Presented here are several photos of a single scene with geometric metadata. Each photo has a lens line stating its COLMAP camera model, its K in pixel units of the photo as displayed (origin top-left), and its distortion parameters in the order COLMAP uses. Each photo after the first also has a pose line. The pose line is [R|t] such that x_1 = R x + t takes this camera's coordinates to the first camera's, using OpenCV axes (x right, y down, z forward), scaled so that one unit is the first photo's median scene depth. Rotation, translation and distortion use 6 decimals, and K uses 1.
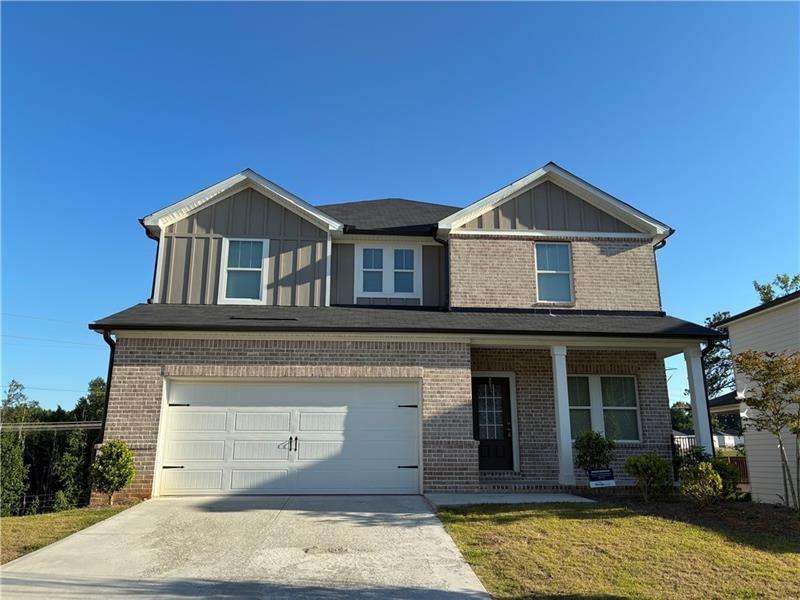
lens RADIAL K [[606.5, 0, 400.5], [0, 606.5, 299.7], [0, 0, 1]] dist [0.003312, 0.000866]
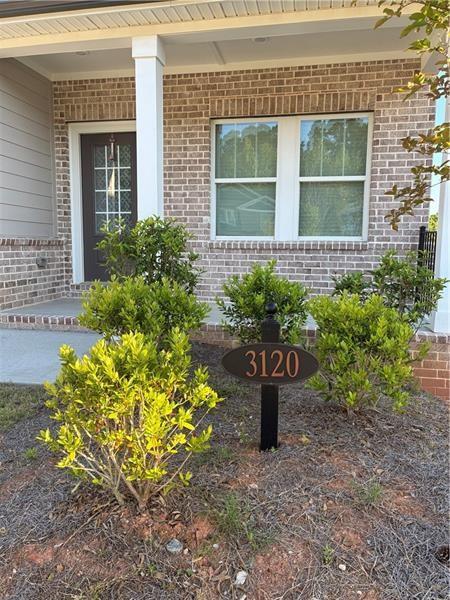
lens RADIAL K [[454.9, 0, 225.2], [0, 454.9, 299.6], [0, 0, 1]] dist [0.003312, 0.000866]
pose [[0.964774, 0.034161, -0.260854, 0.383637], [0.058055, 0.939445, 0.337745, 0.138959], [0.256596, -0.340992, 0.904369, 0.578224]]
